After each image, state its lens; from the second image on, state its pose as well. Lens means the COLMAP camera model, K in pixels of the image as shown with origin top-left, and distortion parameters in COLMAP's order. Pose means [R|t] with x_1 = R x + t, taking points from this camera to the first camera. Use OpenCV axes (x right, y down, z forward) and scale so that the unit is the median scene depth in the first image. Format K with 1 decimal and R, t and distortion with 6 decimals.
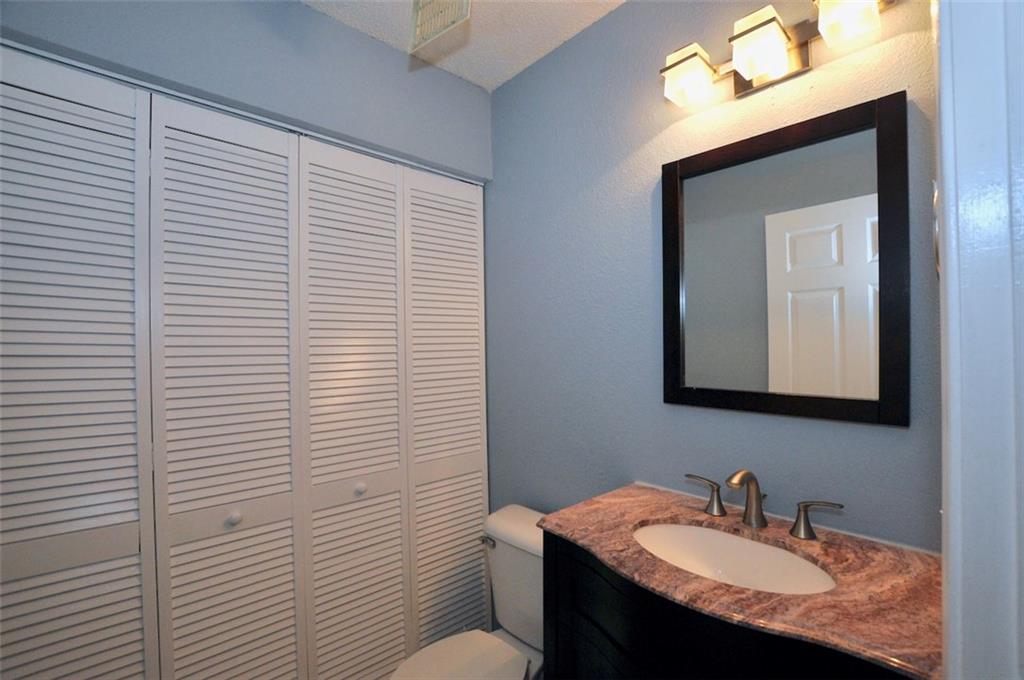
lens RADIAL K [[450.4, 0, 515.7], [0, 450.4, 344.2], [0, 0, 1]] dist [-0.035294, 0.006800]
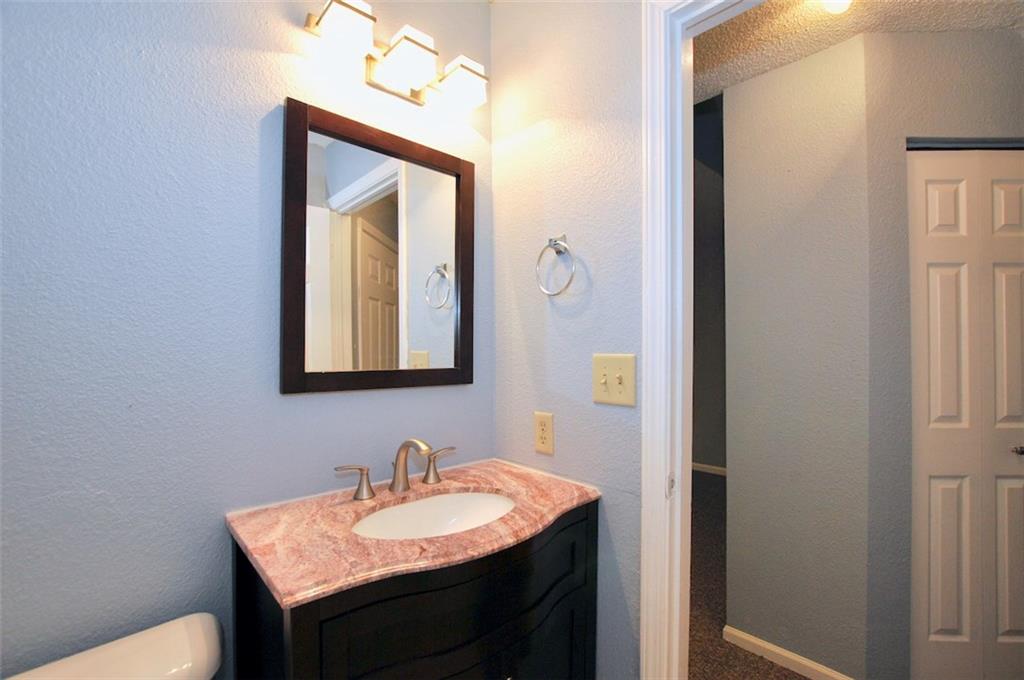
lens RADIAL K [[450.4, 0, 520.3], [0, 450.4, 347.9], [0, 0, 1]] dist [-0.035294, 0.006800]
pose [[-0.007924, 0.003548, 0.999962, -0.558500], [-0.010094, 0.999942, -0.003628, 0.055265], [-0.999918, -0.010123, -0.007888, 0.702703]]
